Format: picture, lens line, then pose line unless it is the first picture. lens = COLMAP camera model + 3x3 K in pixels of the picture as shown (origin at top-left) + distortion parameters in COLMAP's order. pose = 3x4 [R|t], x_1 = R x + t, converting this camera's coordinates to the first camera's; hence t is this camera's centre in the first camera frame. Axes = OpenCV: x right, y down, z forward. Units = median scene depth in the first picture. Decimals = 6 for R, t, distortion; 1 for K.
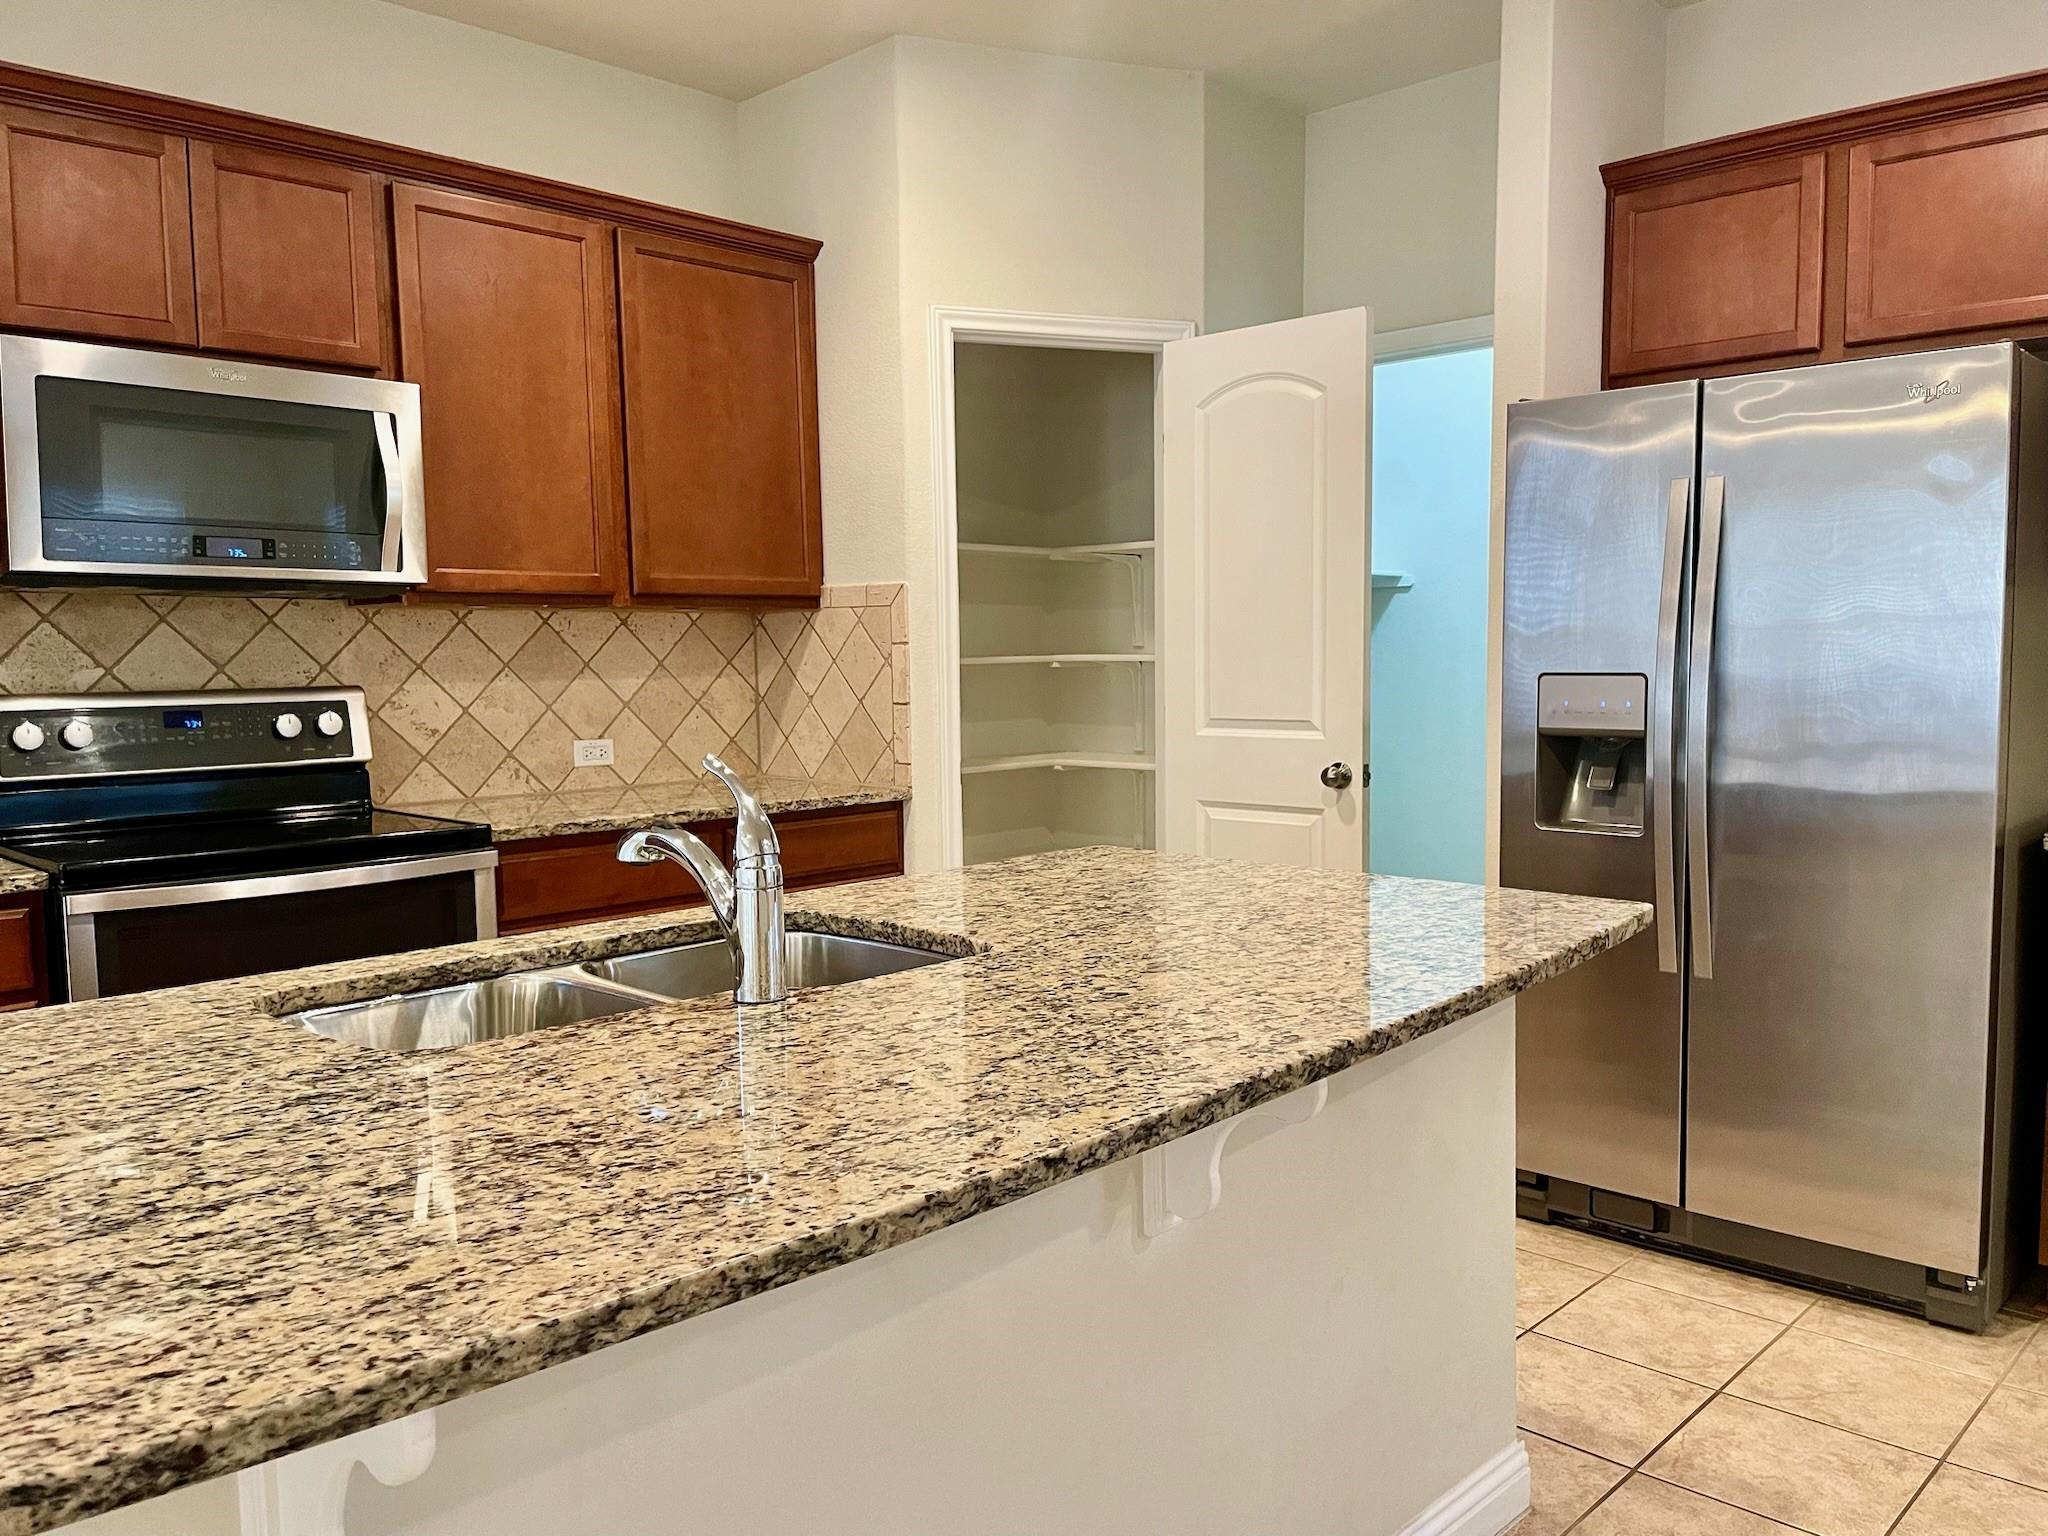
lens RADIAL K [[1556.4, 0, 1036.1], [0, 1556.4, 775.9], [0, 0, 1]] dist [0.088257, -0.124055]
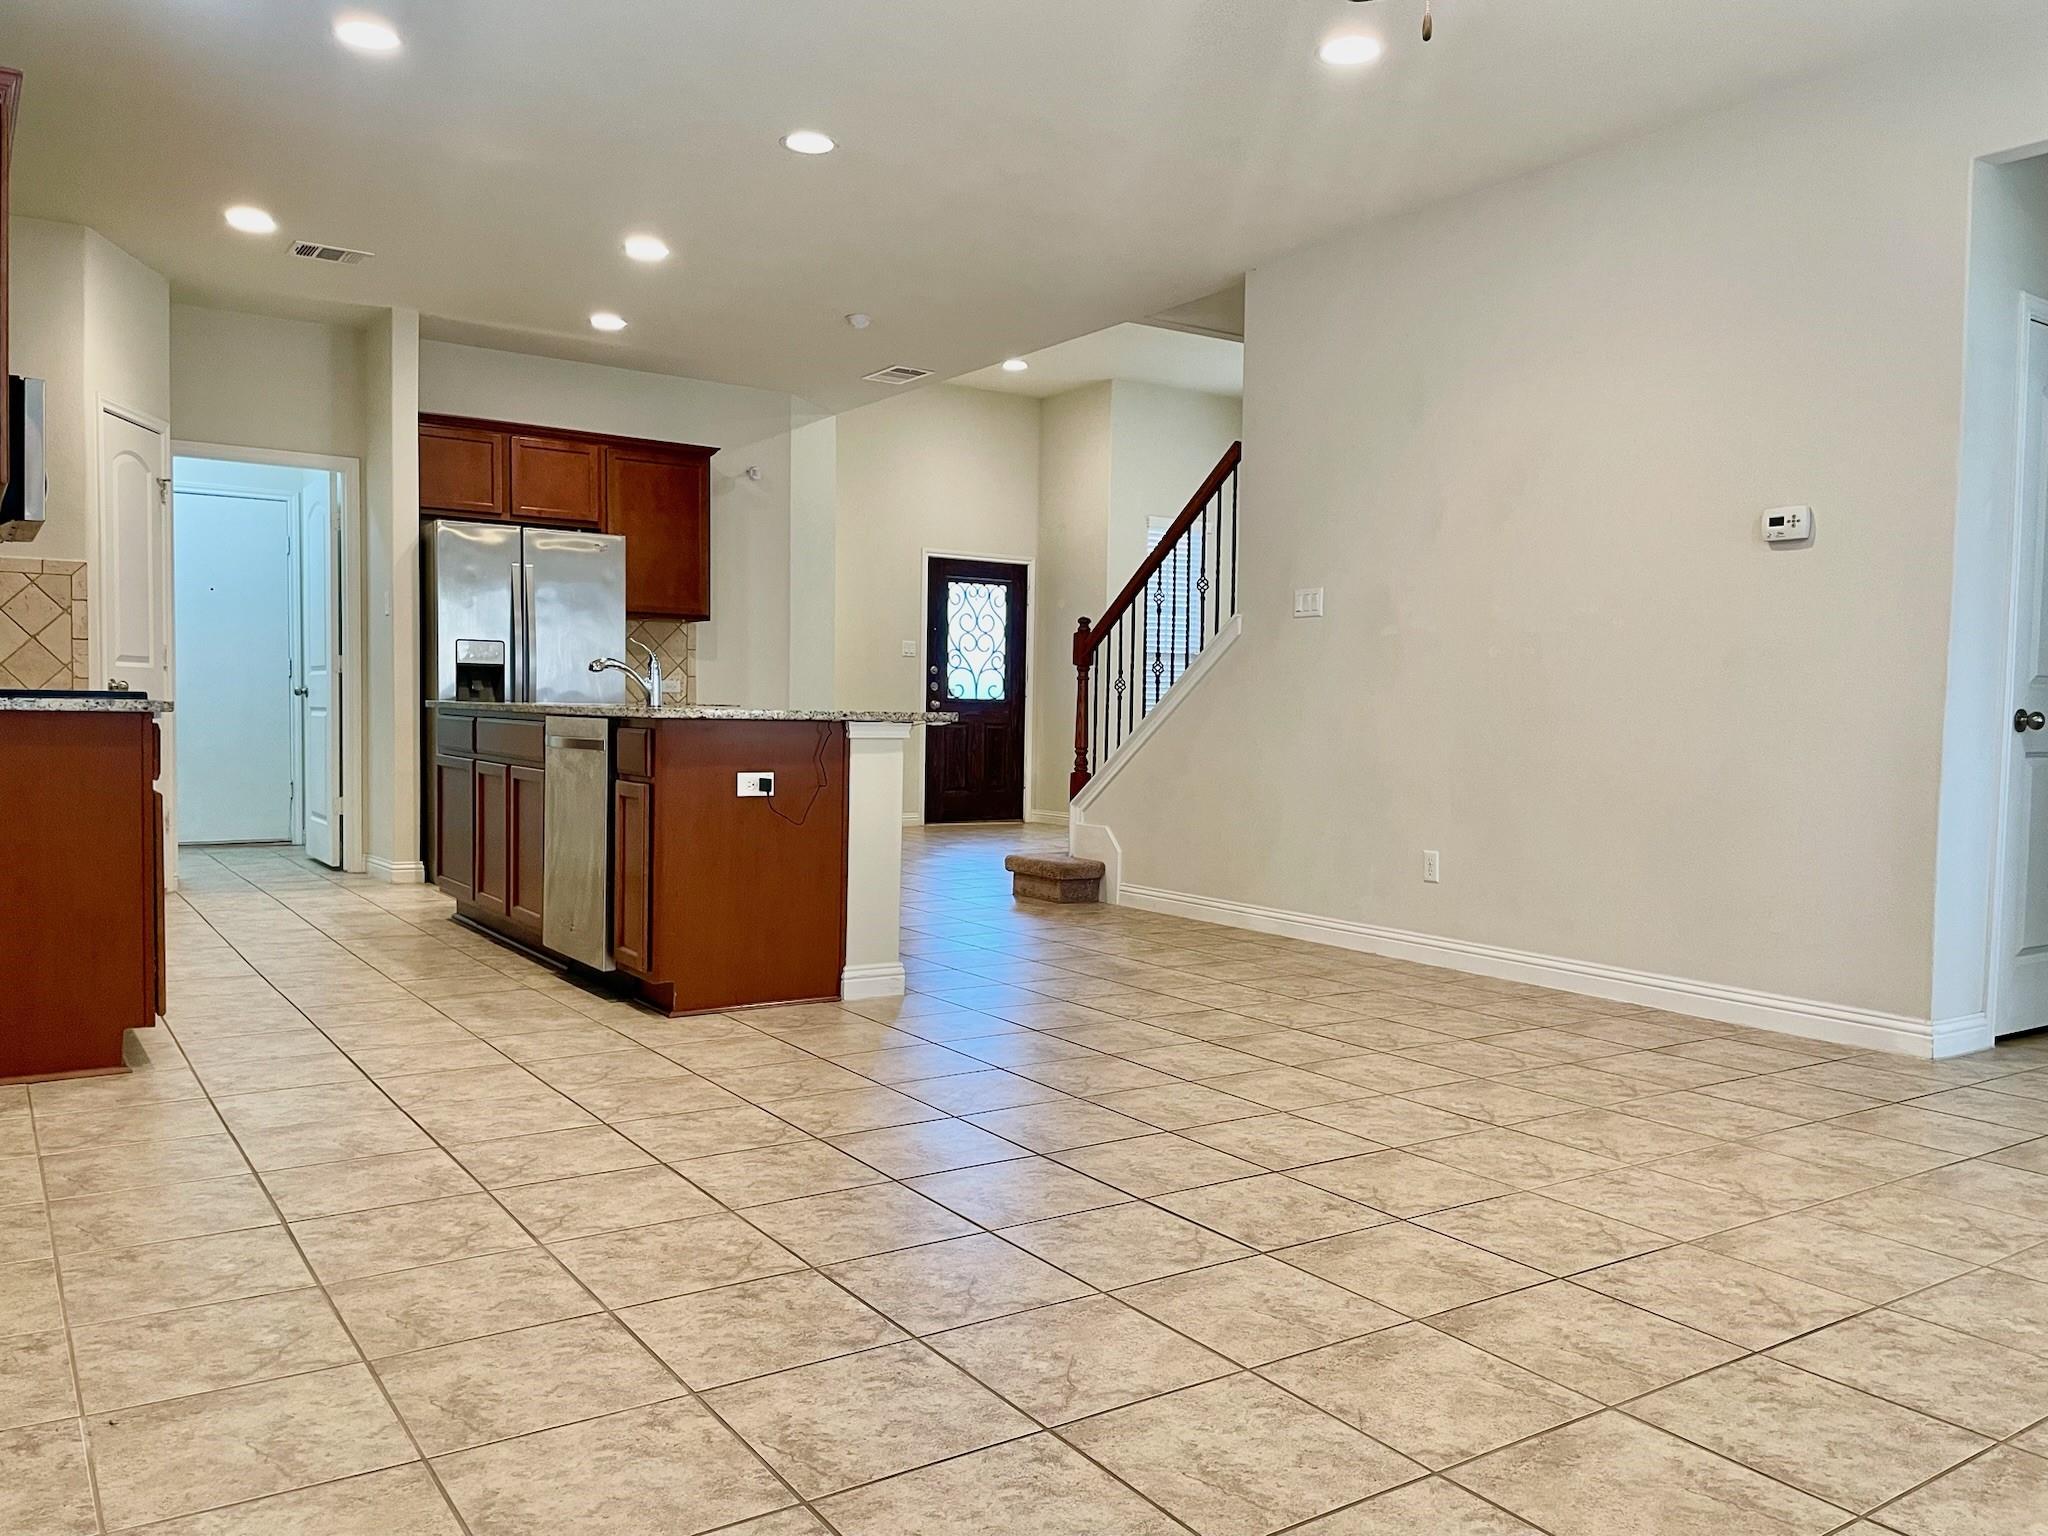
lens RADIAL K [[1556.4, 0, 1052.9], [0, 1556.4, 798.2], [0, 0, 1]] dist [0.088257, -0.124055]
pose [[0.195467, -0.041196, 0.979845, -1.661180], [0.060018, 0.997747, 0.029976, 0.140407], [-0.978872, 0.052949, 0.197499, -0.281702]]
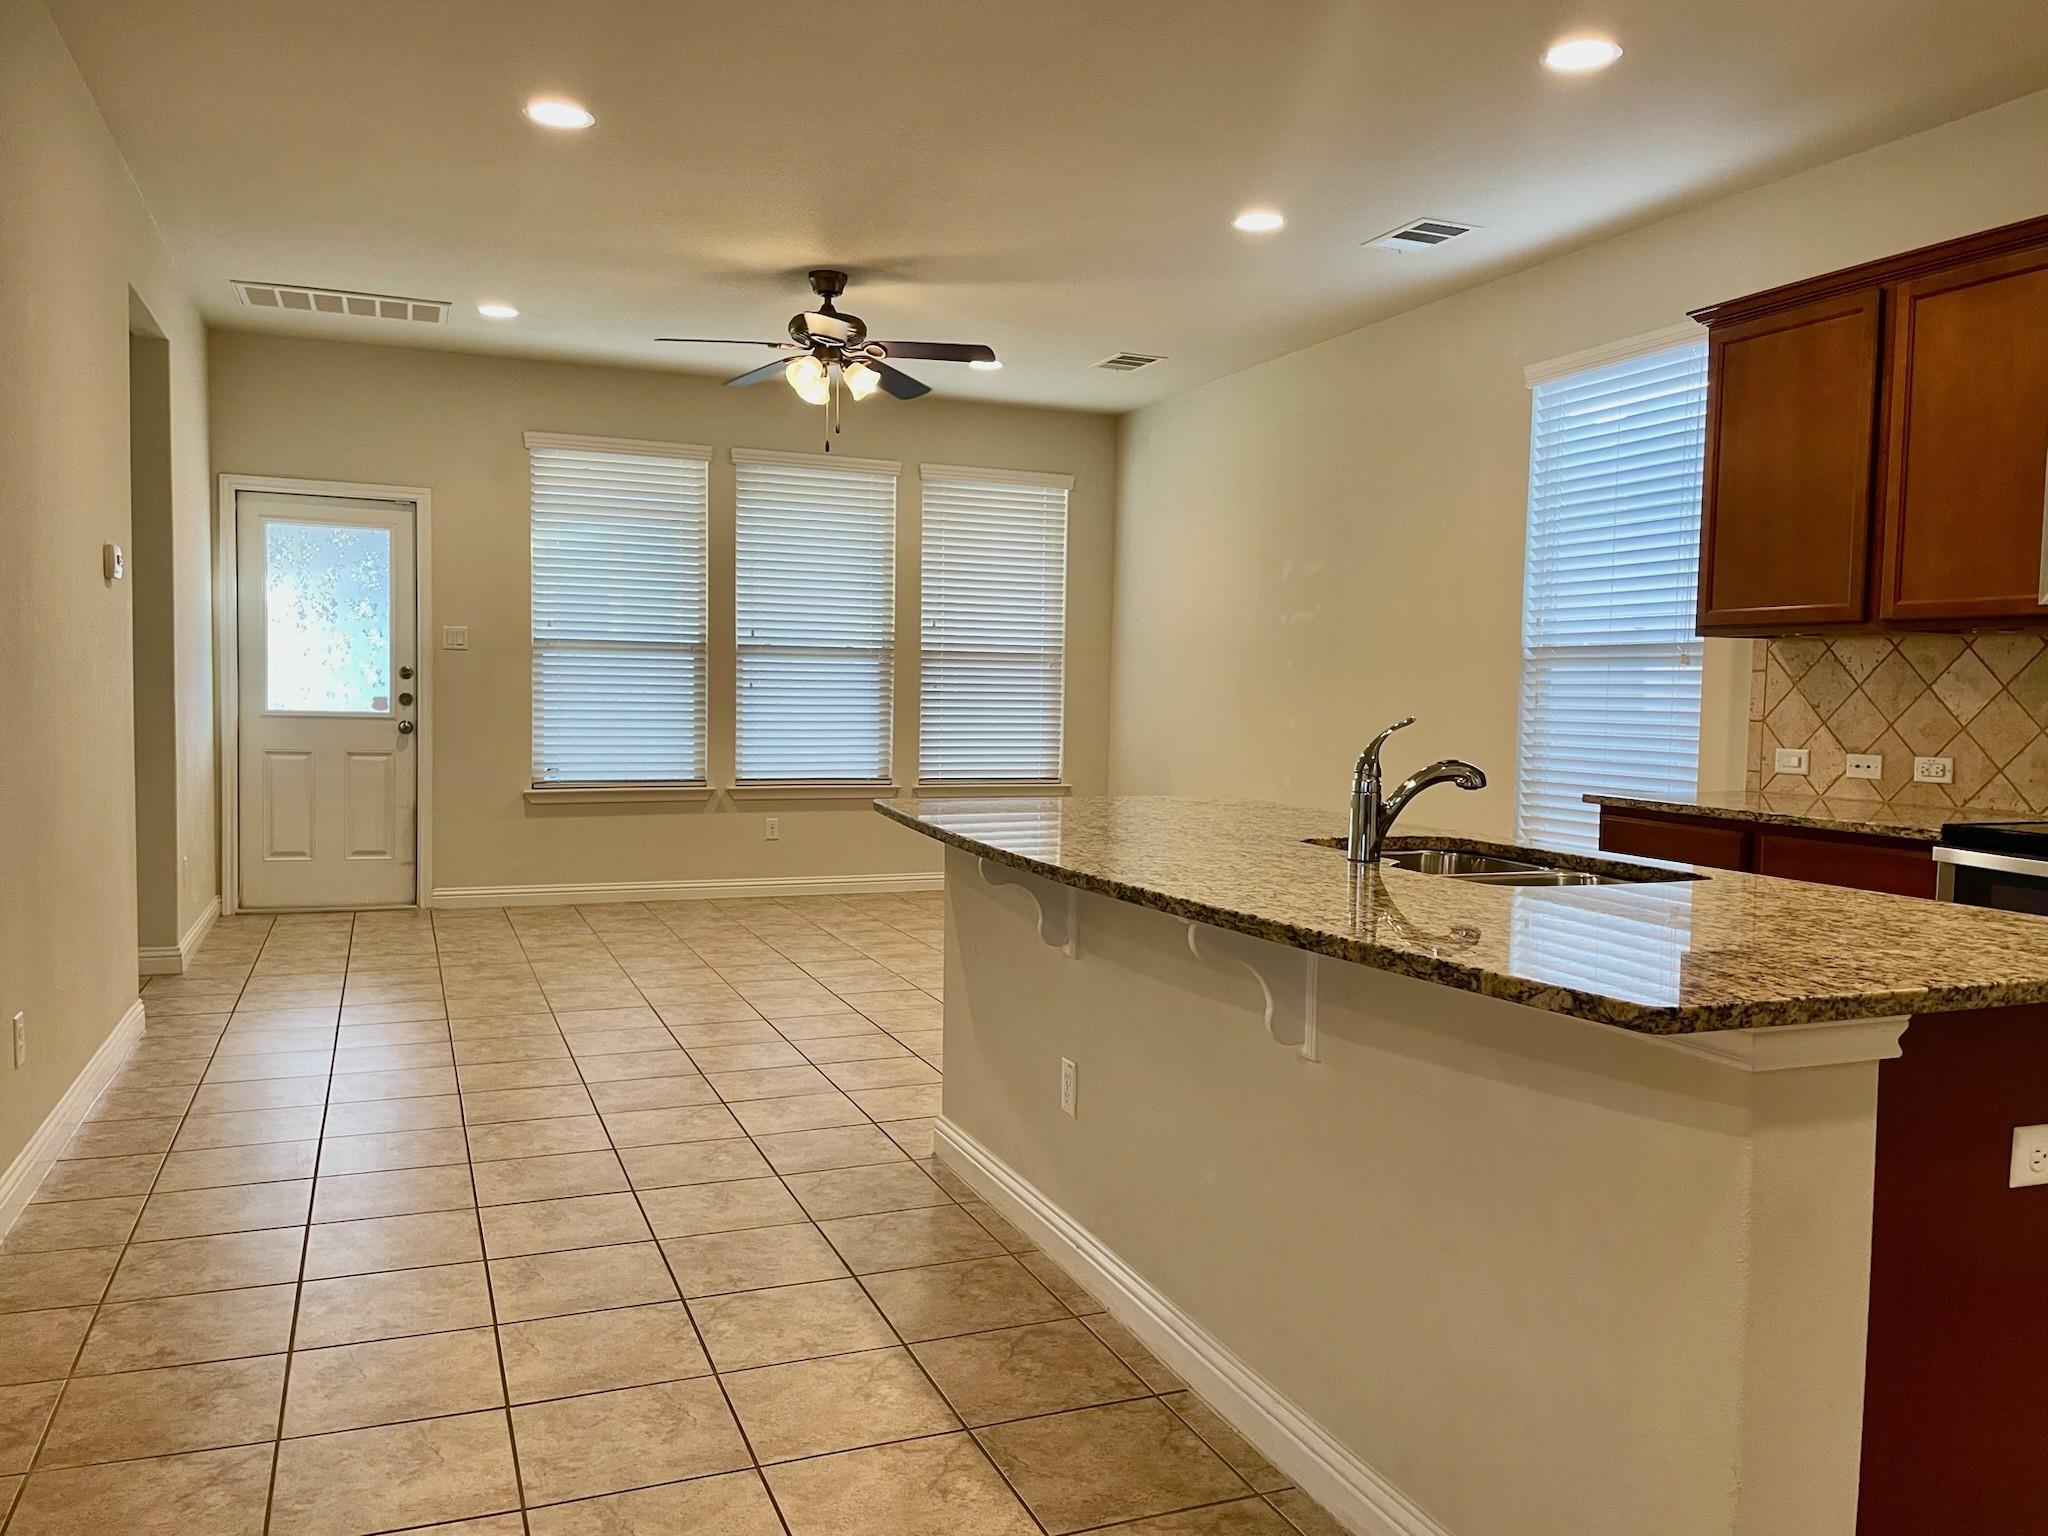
lens RADIAL K [[1556.4, 0, 1037.7], [0, 1556.4, 785.2], [0, 0, 1]] dist [0.088257, -0.124055]
pose [[-0.402922, 0.062277, -0.913113, 0.689069], [-0.089527, 0.990216, 0.107040, -0.038831], [0.910845, 0.124877, -0.393404, 0.620620]]
